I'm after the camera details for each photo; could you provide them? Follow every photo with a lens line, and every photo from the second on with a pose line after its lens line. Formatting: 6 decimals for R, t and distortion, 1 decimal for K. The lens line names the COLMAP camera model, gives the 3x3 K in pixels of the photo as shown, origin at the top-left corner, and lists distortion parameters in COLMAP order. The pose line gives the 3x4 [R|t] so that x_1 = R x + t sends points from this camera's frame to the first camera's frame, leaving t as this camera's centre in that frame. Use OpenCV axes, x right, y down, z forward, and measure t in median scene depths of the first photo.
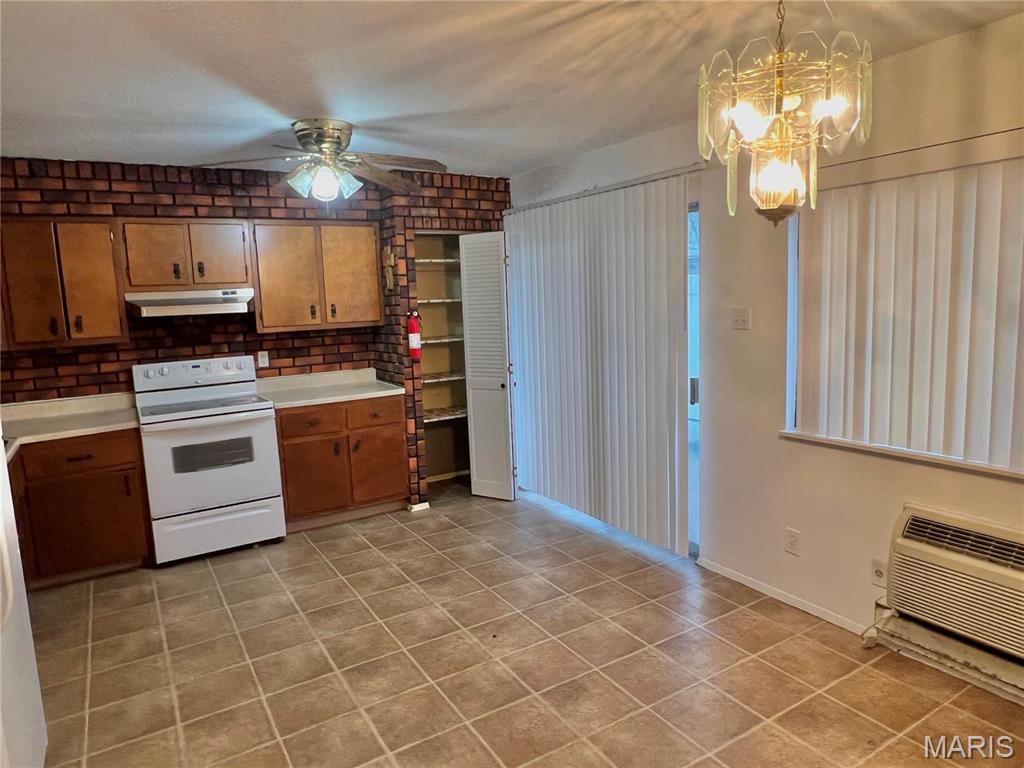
lens RADIAL K [[662.4, 0, 507.3], [0, 662.4, 384.1], [0, 0, 1]] dist [-0.001832, -0.004822]
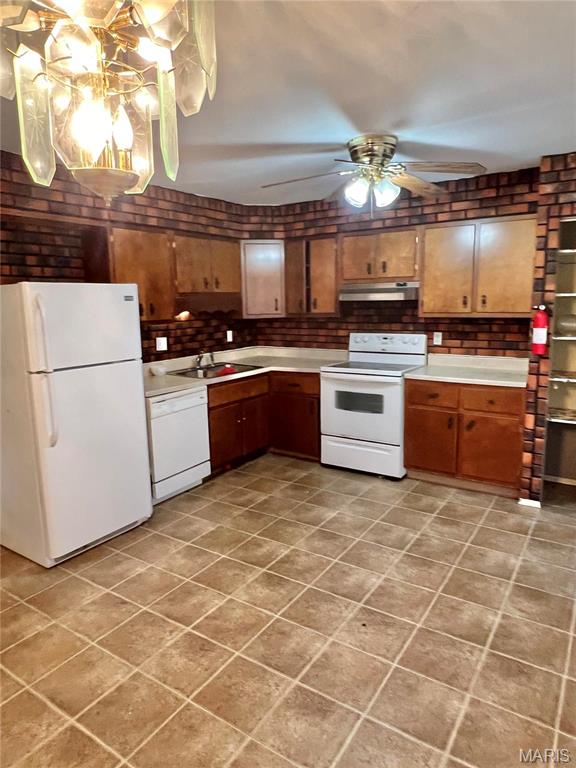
lens RADIAL K [[496.8, 0, 284.3], [0, 496.8, 381.2], [0, 0, 1]] dist [-0.001832, -0.004822]
pose [[0.416091, 0.180985, -0.891130, 0.389122], [-0.123290, 0.982172, 0.141909, -0.061120], [0.900926, 0.050820, 0.430987, 0.380161]]
